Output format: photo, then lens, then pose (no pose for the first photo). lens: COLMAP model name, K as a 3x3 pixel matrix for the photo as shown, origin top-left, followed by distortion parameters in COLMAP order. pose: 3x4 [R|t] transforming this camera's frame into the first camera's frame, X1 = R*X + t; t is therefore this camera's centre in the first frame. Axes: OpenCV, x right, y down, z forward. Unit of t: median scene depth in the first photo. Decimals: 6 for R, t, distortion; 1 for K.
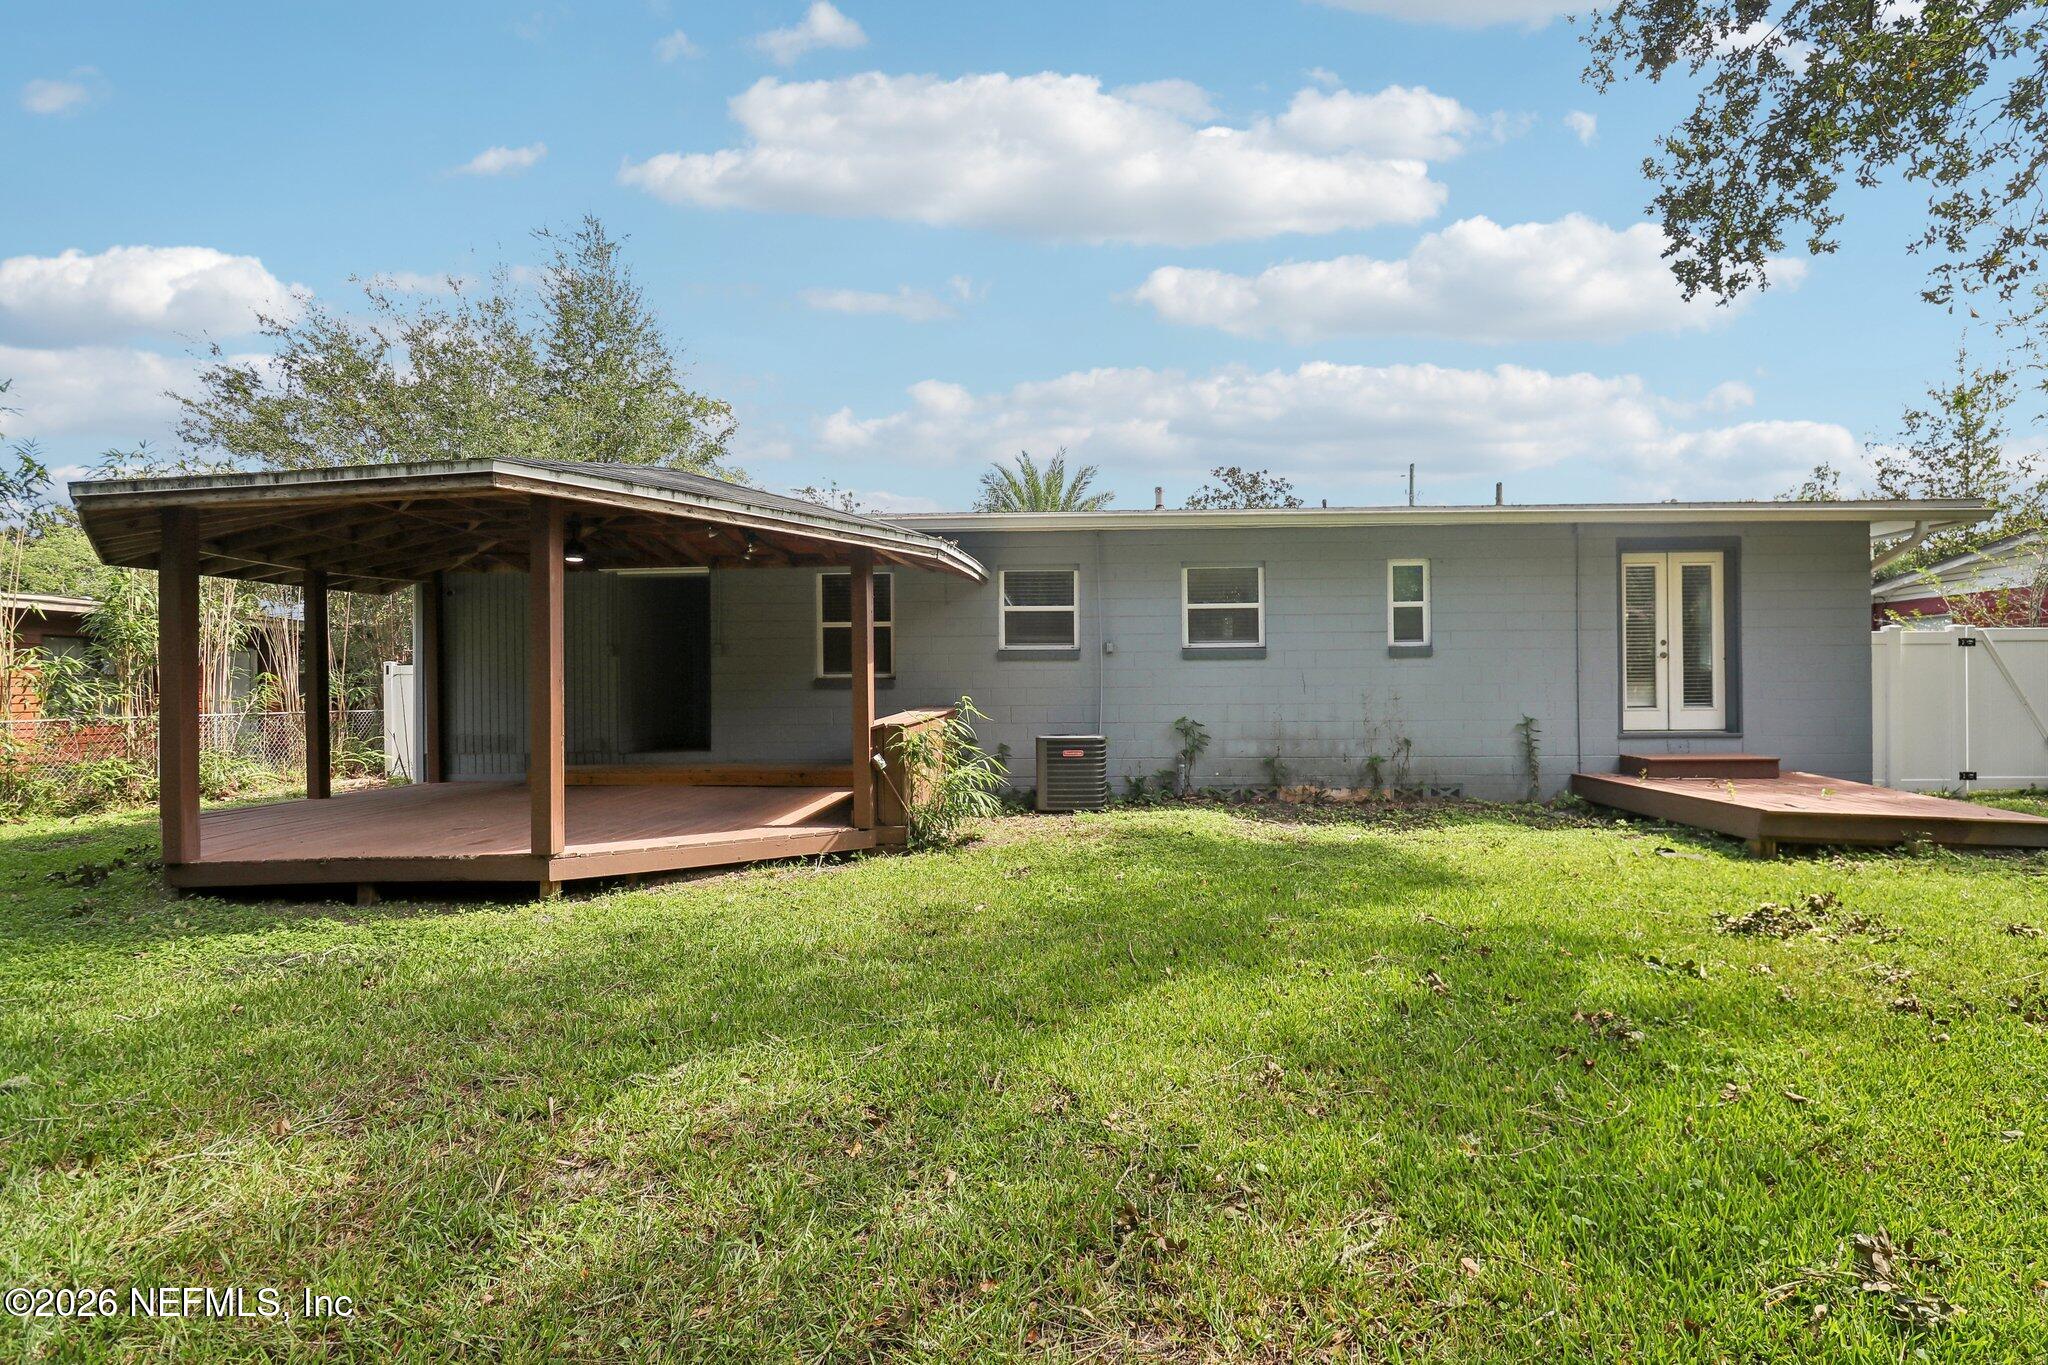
lens RADIAL K [[960.8, 0, 1054.8], [0, 960.8, 686.2], [0, 0, 1]] dist [0.017844, -0.012463]
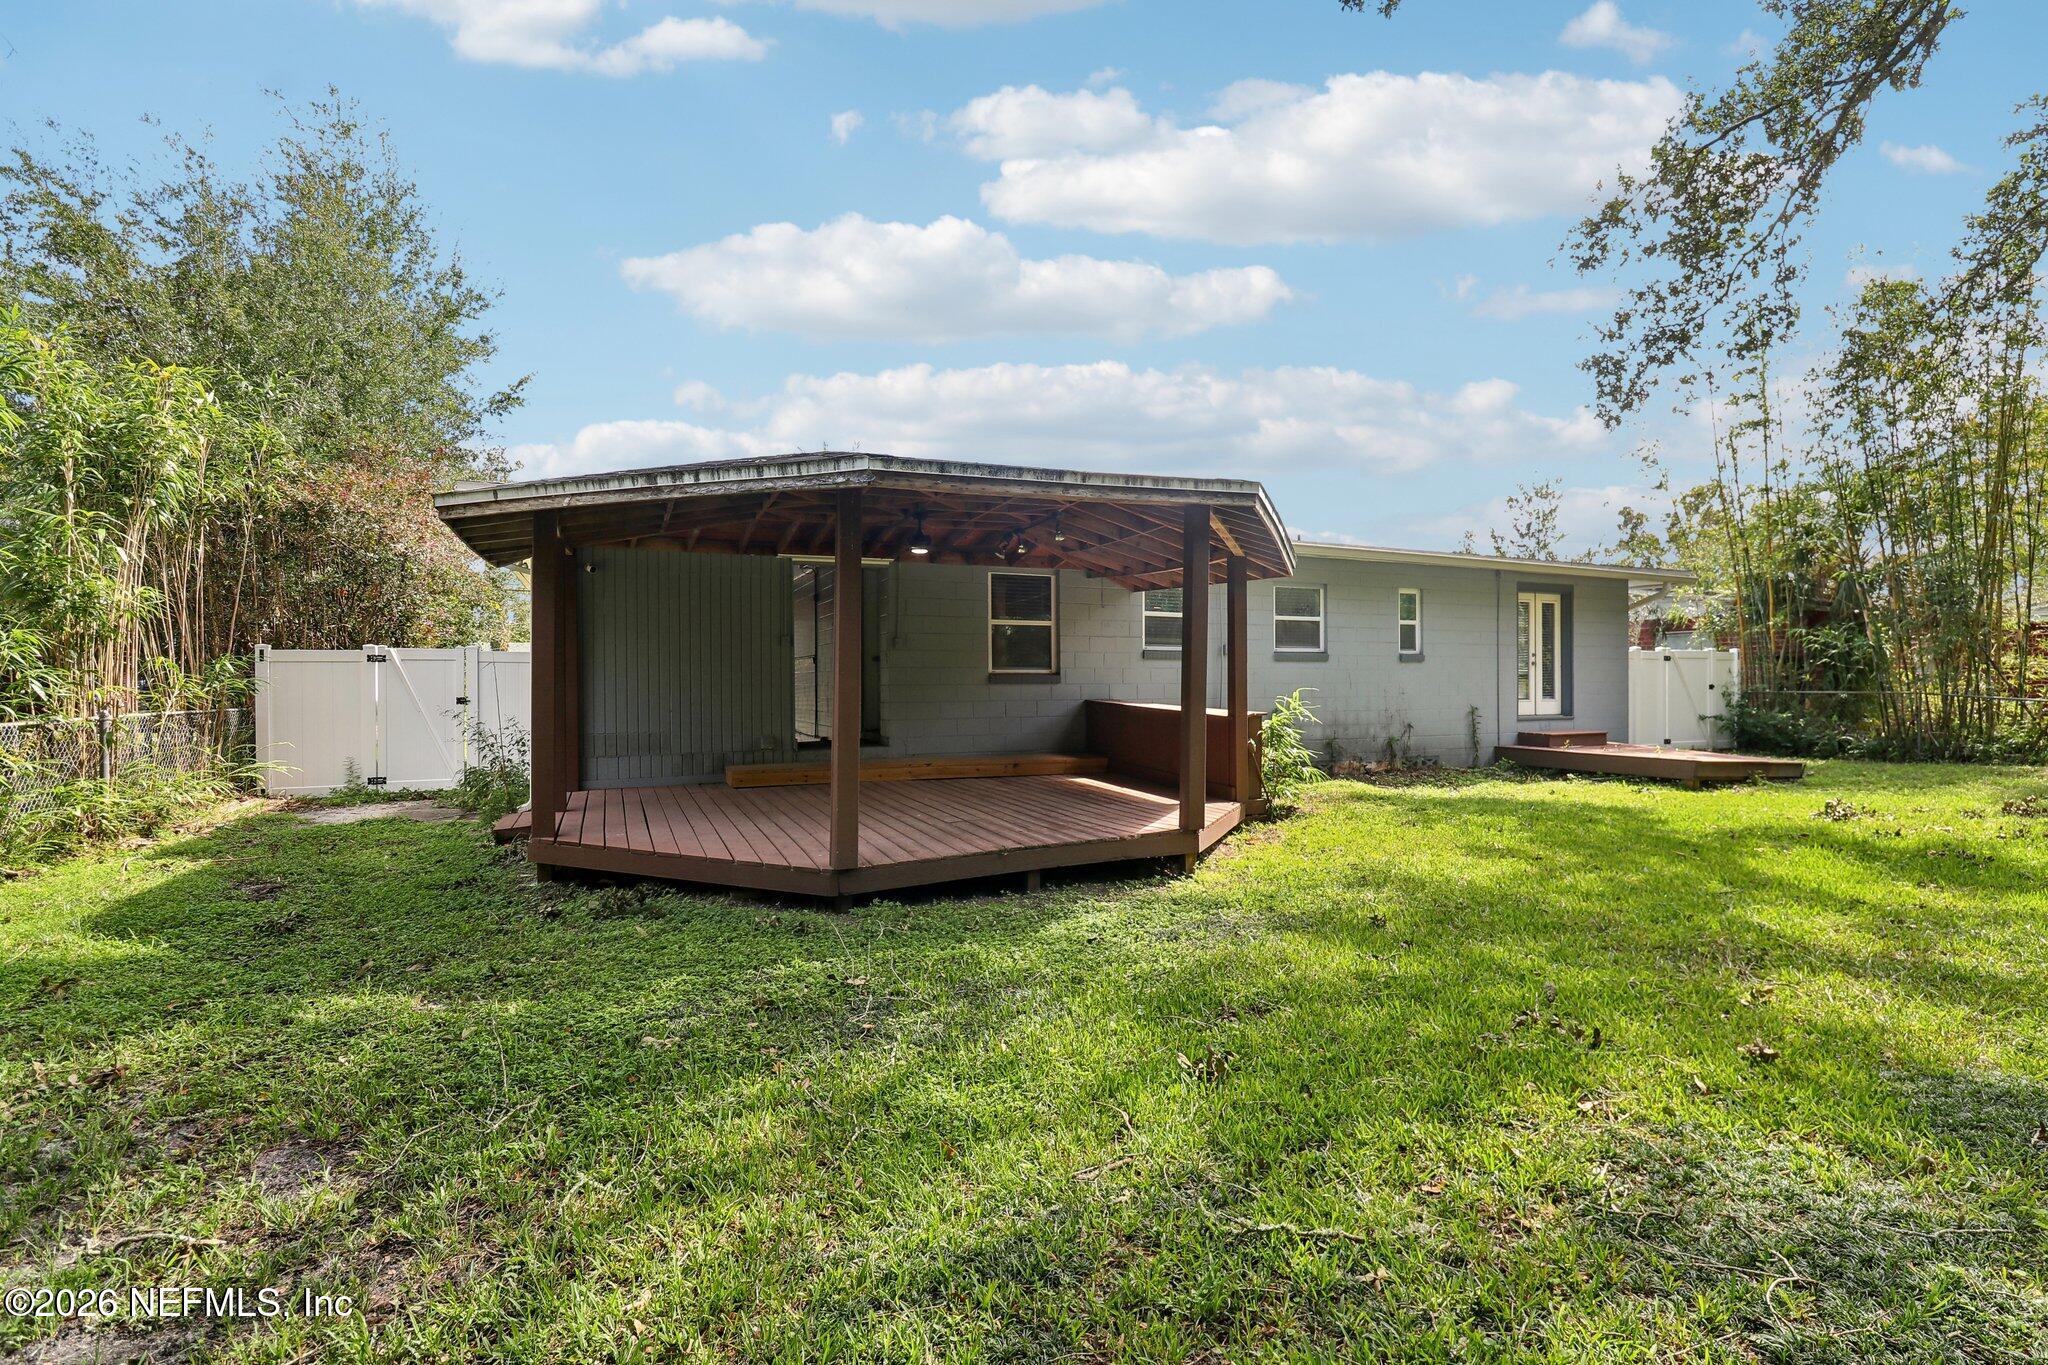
lens RADIAL K [[960.8, 0, 1044.3], [0, 960.8, 684.5], [0, 0, 1]] dist [0.017844, -0.012463]
pose [[0.883769, 0.004818, 0.467899, -0.704093], [-0.005327, 0.999986, -0.000235, 0.003918], [-0.467894, -0.002285, 0.883782, 0.057936]]
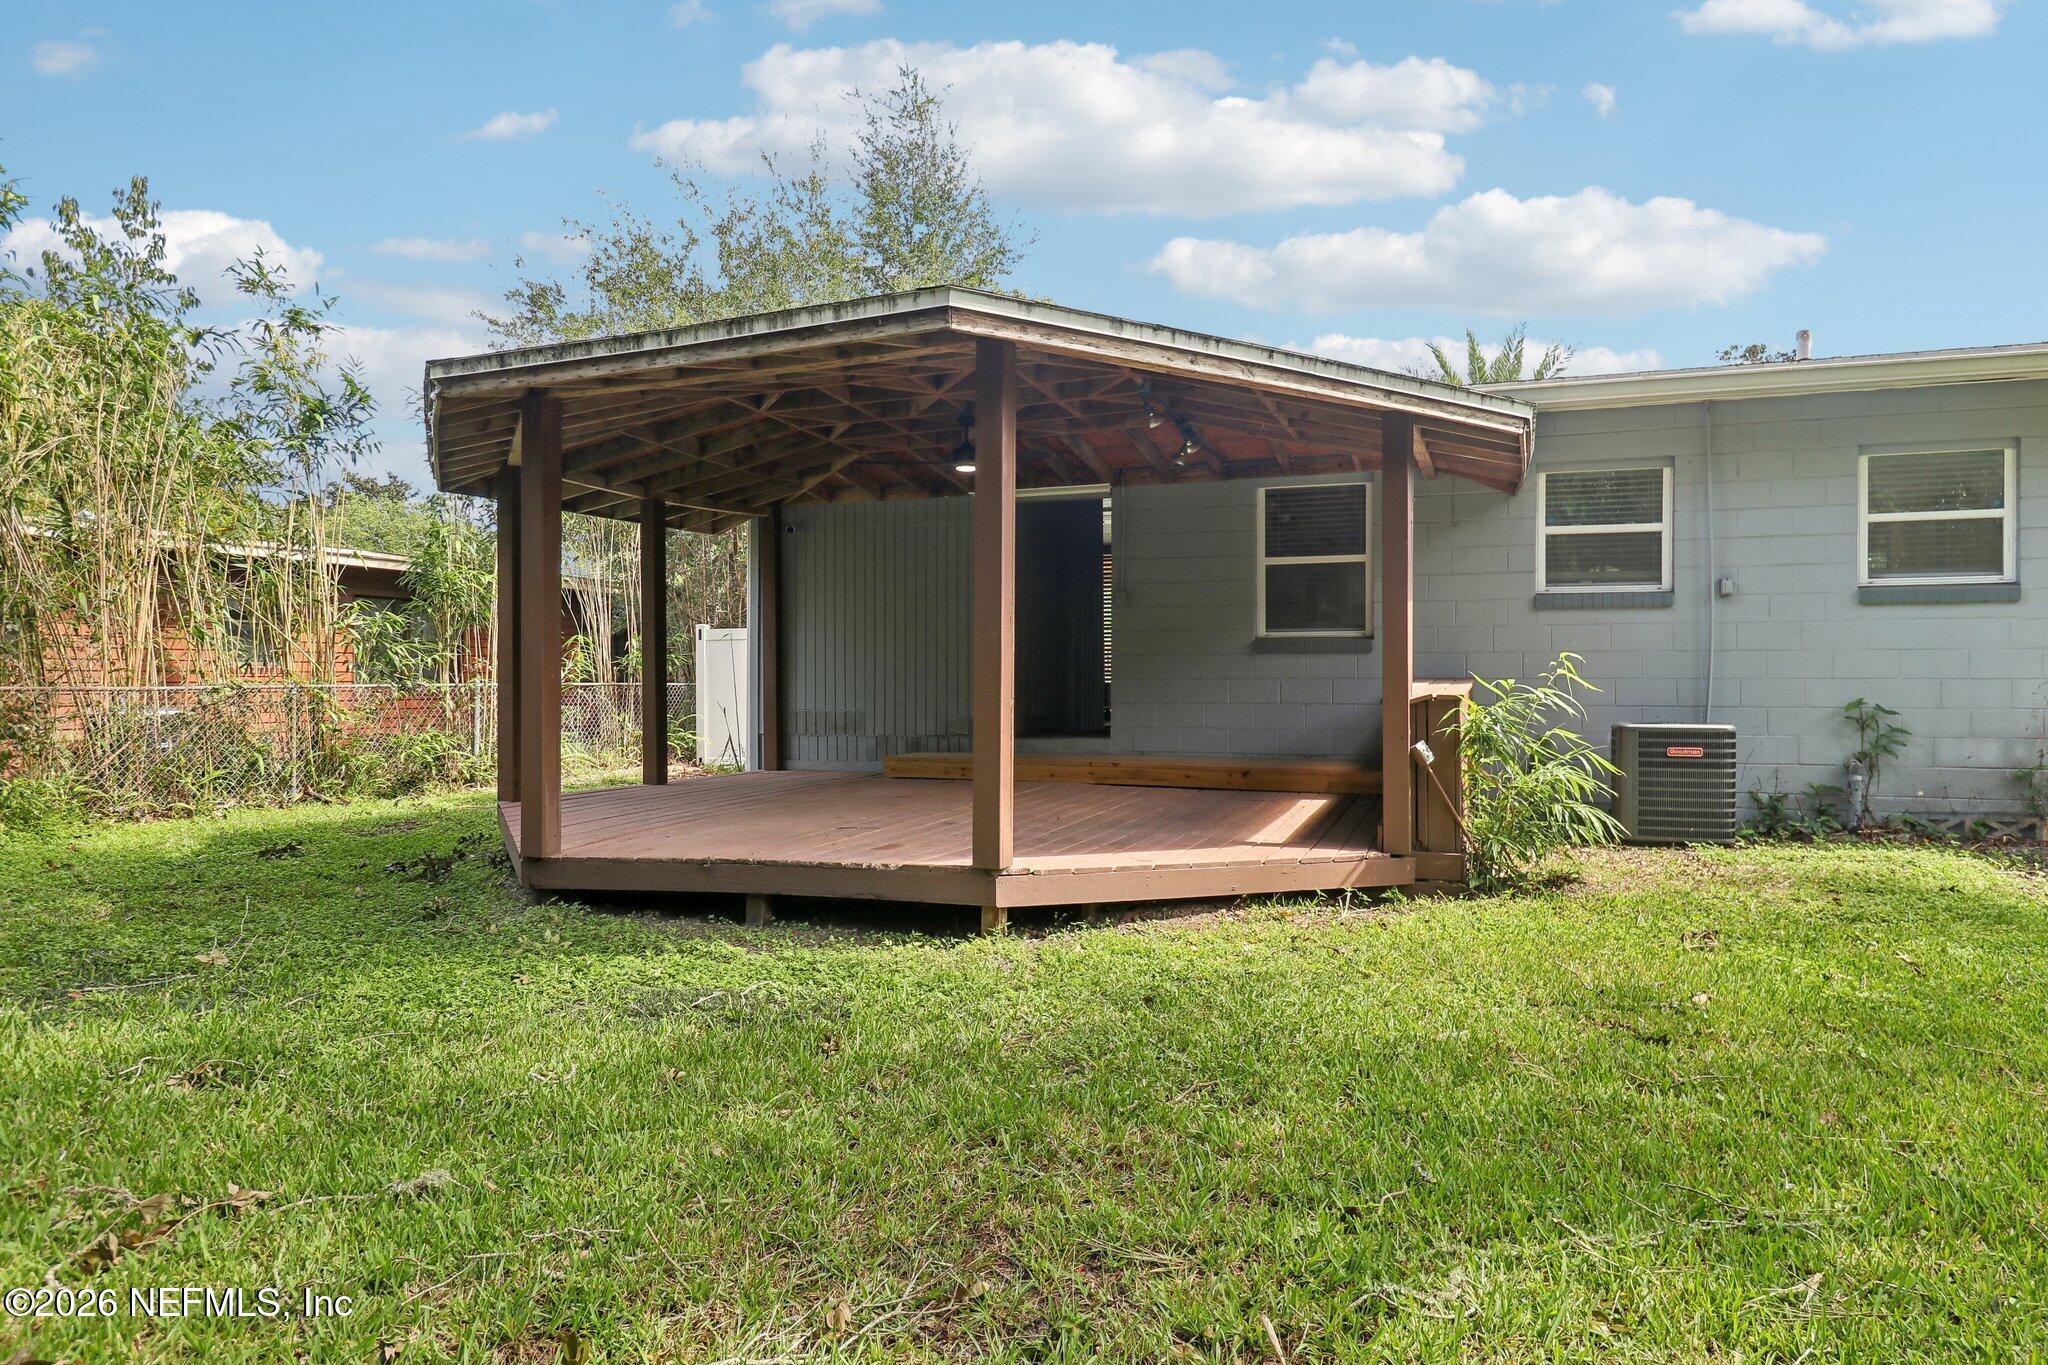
lens RADIAL K [[1237.6, 0, 1066.8], [0, 1237.6, 684.4], [0, 0, 1]] dist [0.035306, -0.006054]
pose [[0.961872, 0.008889, -0.273355, -0.135930], [-0.006768, 0.999939, 0.008703, 0.019675], [0.273416, -0.006521, 0.961874, 0.092437]]
